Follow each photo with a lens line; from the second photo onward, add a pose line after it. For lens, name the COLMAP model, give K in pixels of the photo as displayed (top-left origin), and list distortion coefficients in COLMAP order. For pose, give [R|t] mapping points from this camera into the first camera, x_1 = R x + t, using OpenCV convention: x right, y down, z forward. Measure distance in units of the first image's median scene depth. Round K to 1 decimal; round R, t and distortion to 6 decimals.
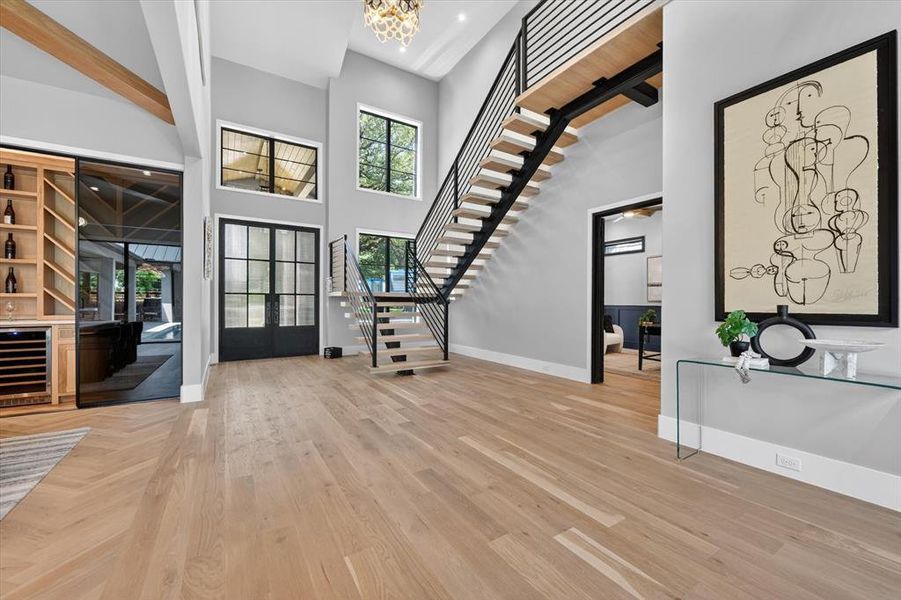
lens RADIAL K [[359.2, 0, 458.4], [0, 359.2, 300.0], [0, 0, 1]] dist [-0.003056, -0.000520]
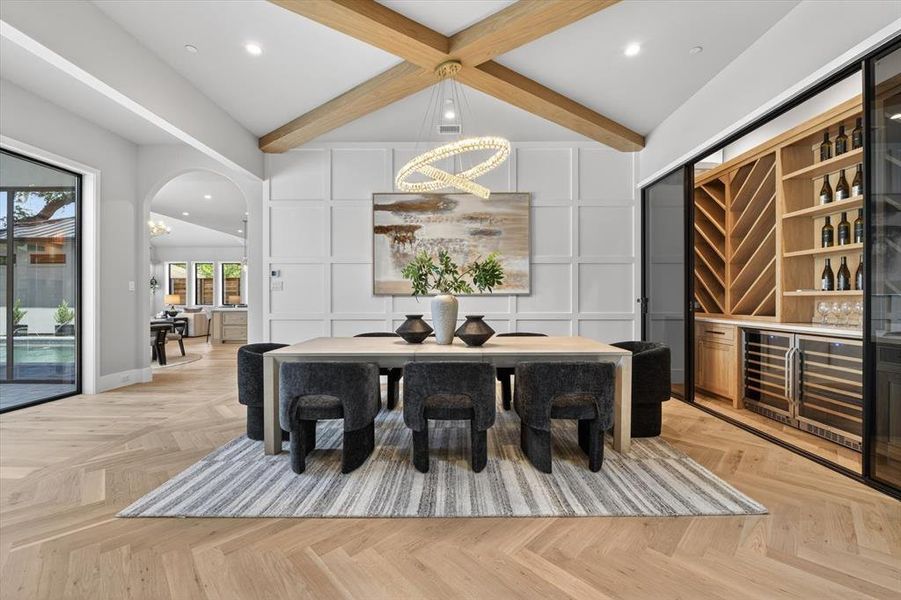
lens RADIAL K [[359.2, 0, 454.5], [0, 359.2, 299.8], [0, 0, 1]] dist [-0.003056, -0.000520]
pose [[-0.541572, -0.010068, -0.840594, -0.242099], [-0.000423, 0.999931, -0.011704, 0.011797], [0.840654, -0.005983, -0.541539, 0.898433]]
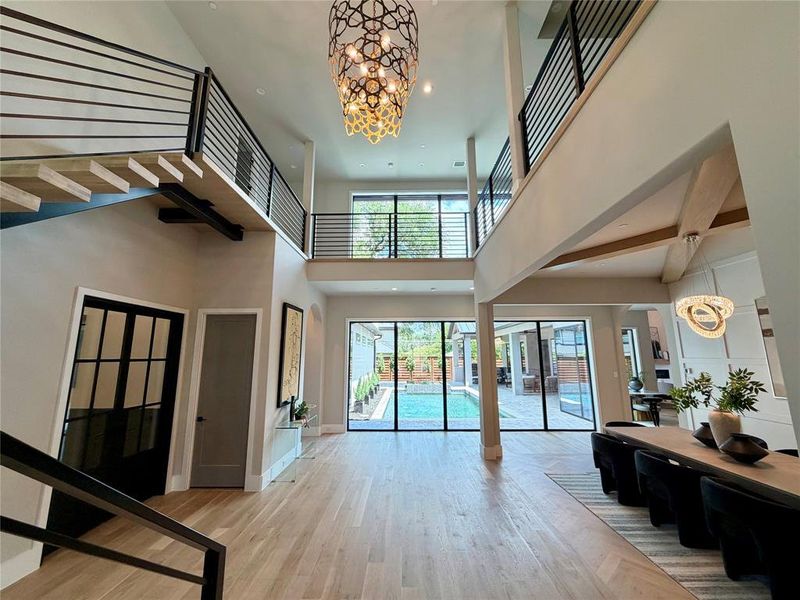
lens RADIAL K [[310.0, 0, 400.2], [0, 310.0, 302.2], [0, 0, 1]] dist [0.003670, 0.000611]
pose [[-0.831044, 0.096179, 0.547828, -0.777334], [-0.002235, 0.984350, -0.176208, -0.195424], [-0.556203, -0.147661, -0.817823, 1.891915]]
